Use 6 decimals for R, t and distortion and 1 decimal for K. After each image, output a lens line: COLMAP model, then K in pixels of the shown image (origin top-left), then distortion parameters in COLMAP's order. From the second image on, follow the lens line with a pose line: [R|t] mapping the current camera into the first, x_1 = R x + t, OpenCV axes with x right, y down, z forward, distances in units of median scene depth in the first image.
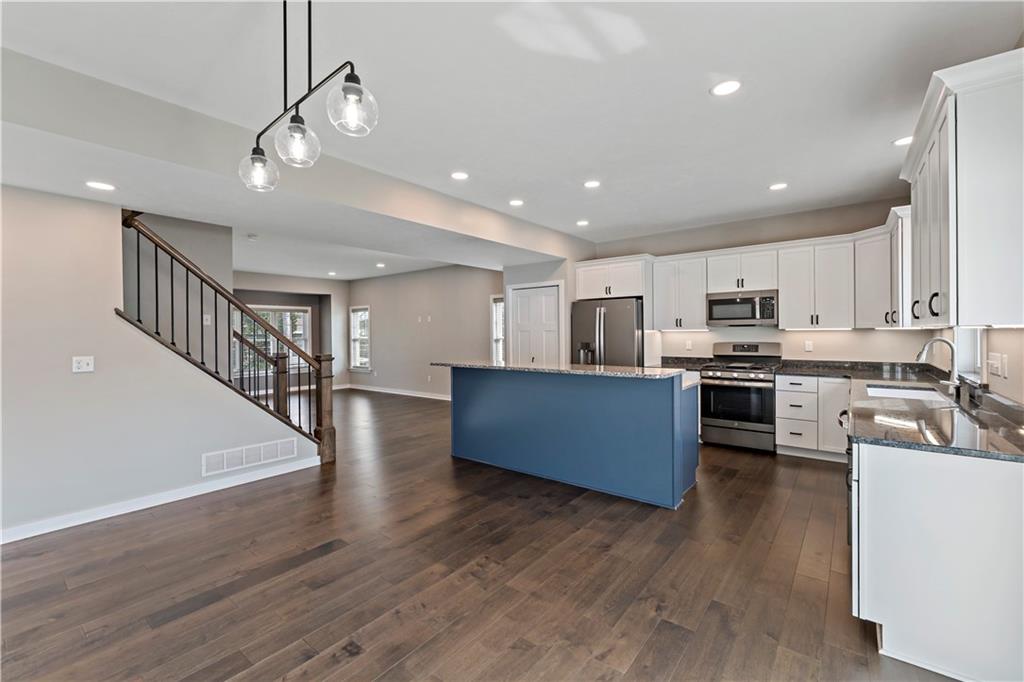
lens RADIAL K [[425.0, 0, 514.8], [0, 425.0, 331.4], [0, 0, 1]] dist [0.000280, 0.000016]
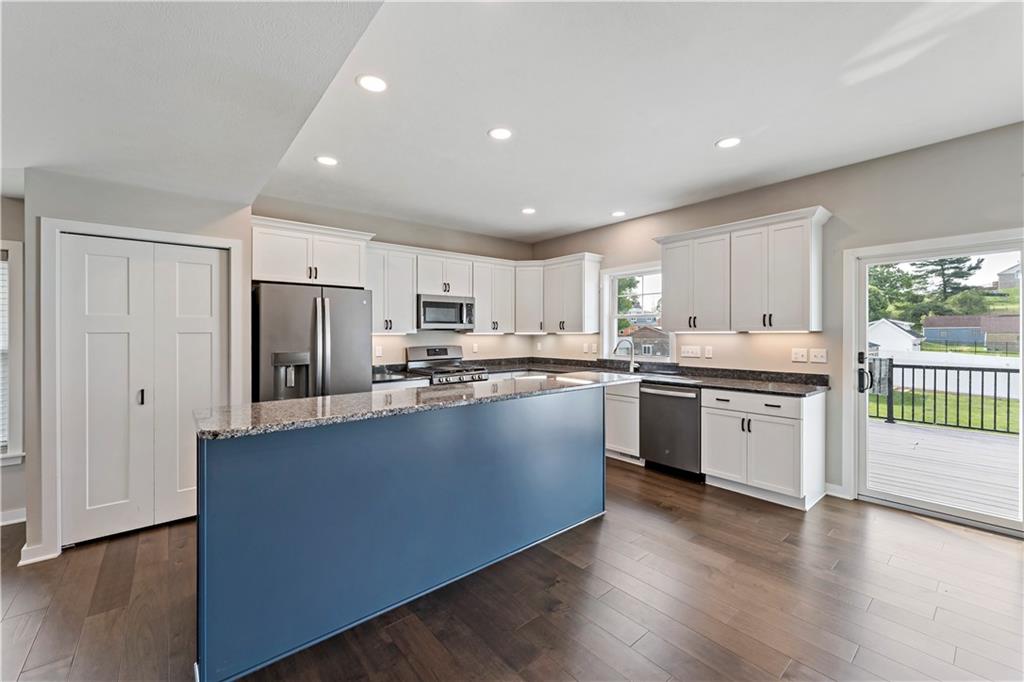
lens RADIAL K [[416.3, 0, 509.3], [0, 416.3, 334.2], [0, 0, 1]] dist [0.001722, 0.000081]
pose [[0.204772, 0.004451, 0.978800, -0.400034], [-0.000365, 0.999990, -0.004471, 0.001858], [-0.978810, 0.000559, 0.204771, 0.646881]]
